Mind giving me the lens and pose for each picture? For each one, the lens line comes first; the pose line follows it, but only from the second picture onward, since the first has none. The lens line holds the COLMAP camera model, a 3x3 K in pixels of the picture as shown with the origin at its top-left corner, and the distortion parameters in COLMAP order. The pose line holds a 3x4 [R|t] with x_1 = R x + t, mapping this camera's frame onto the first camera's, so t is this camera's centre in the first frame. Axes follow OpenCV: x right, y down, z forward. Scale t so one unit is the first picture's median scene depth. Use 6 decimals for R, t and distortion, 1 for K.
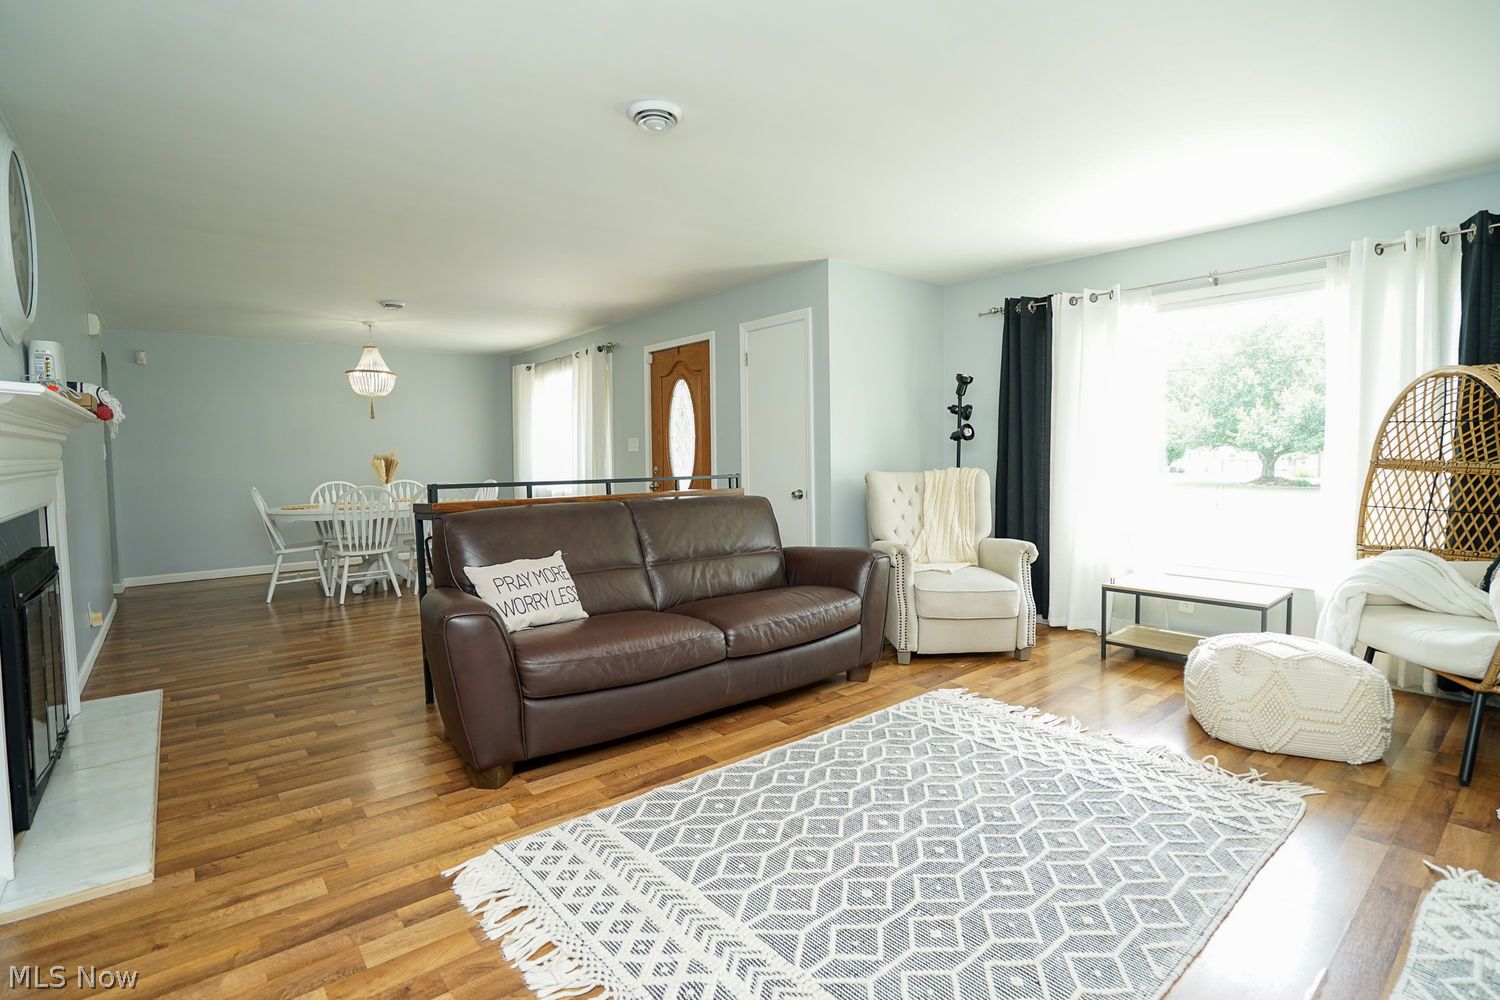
lens RADIAL K [[752.1, 0, 733.4], [0, 752.1, 496.8], [0, 0, 1]] dist [-0.056253, 0.021287]
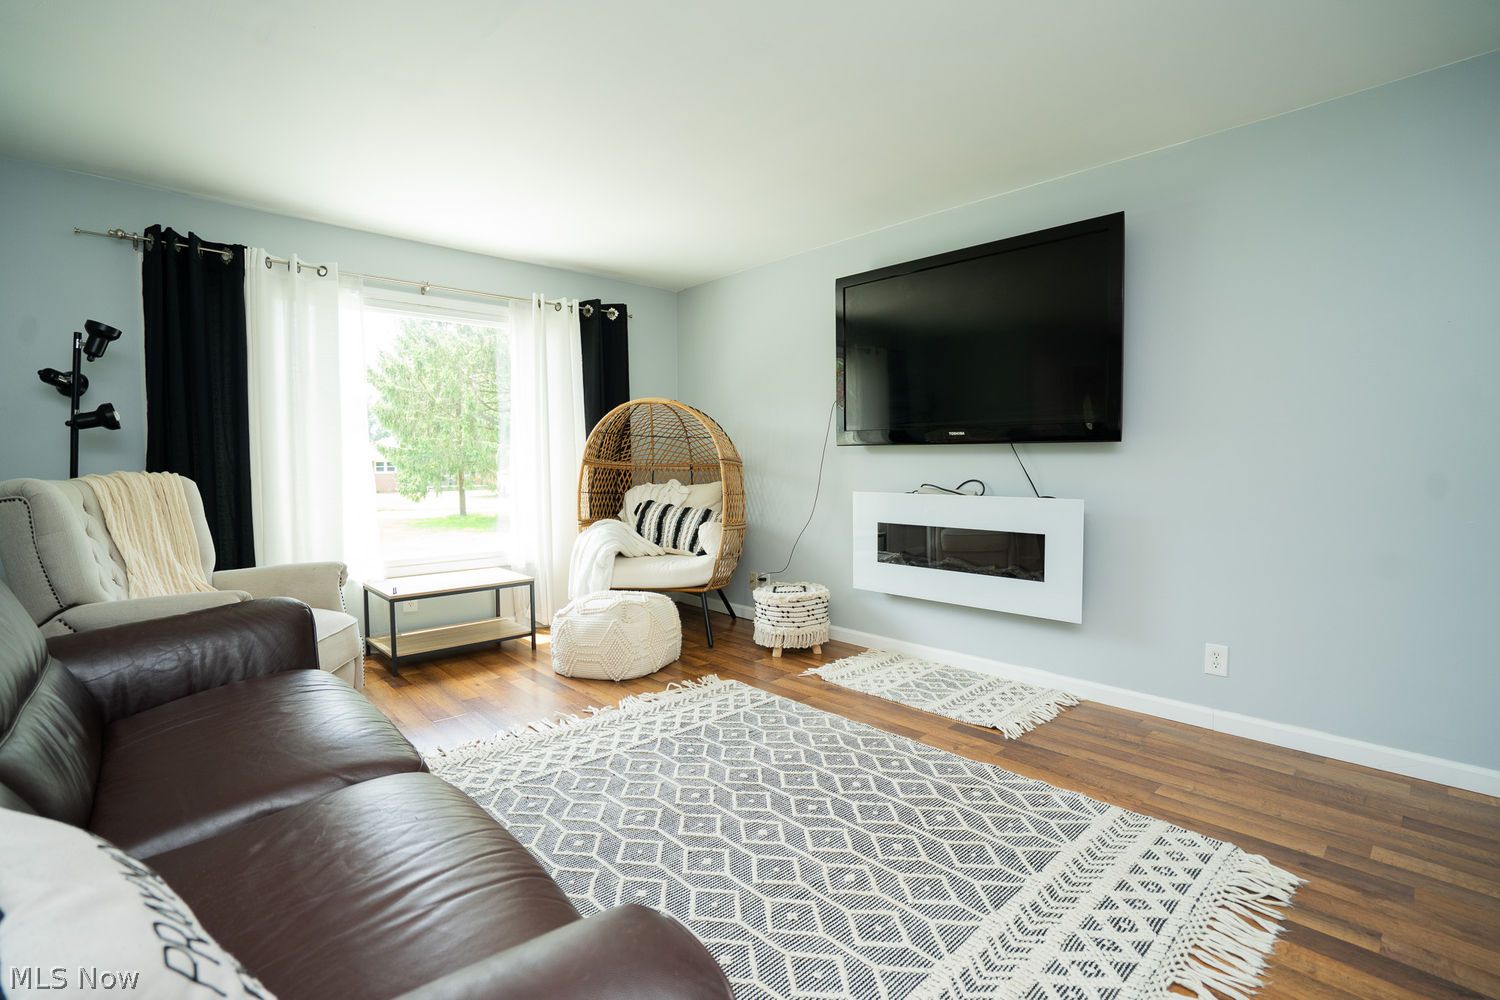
lens RADIAL K [[715.2, 0, 750.5], [0, 715.2, 494.0], [0, 0, 1]] dist [-0.065808, 0.028697]
pose [[-0.110000, -0.030593, 0.993461, -0.524999], [0.063620, 0.997260, 0.037754, -0.014362], [-0.991893, 0.067357, -0.107753, 0.860099]]
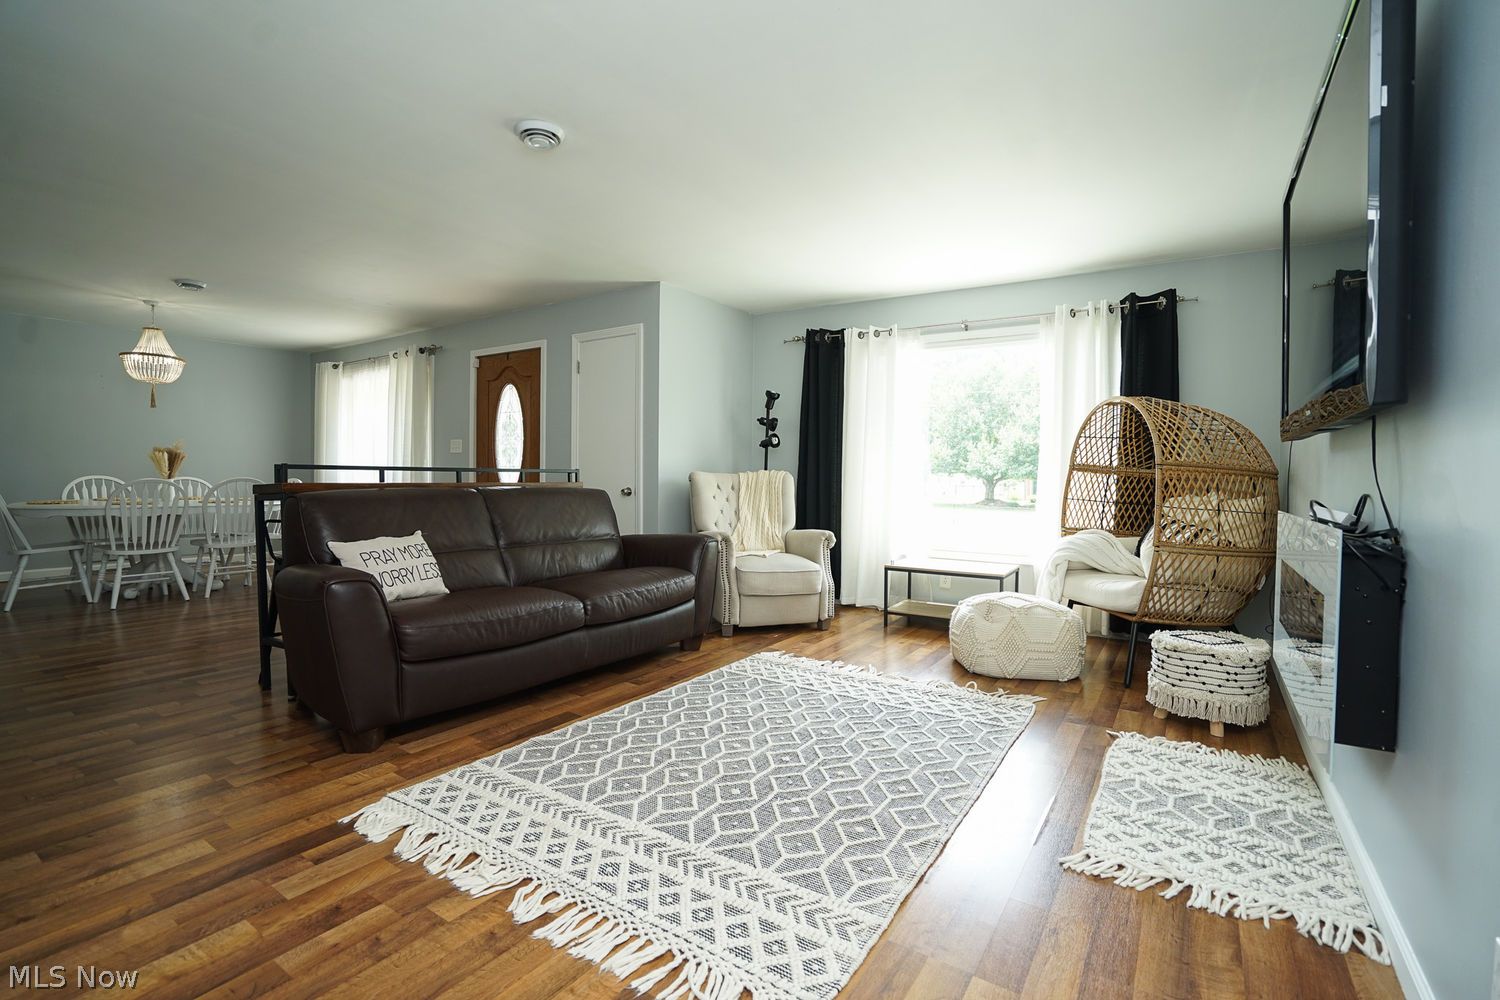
lens RADIAL K [[726.4, 0, 745.5], [0, 726.4, 496.0], [0, 0, 1]] dist [-0.069435, 0.033400]
pose [[0.952908, 0.017107, 0.302776, -0.114430], [-0.007803, 0.999460, -0.031910, 0.058071], [-0.303159, 0.028045, 0.952527, -0.097716]]
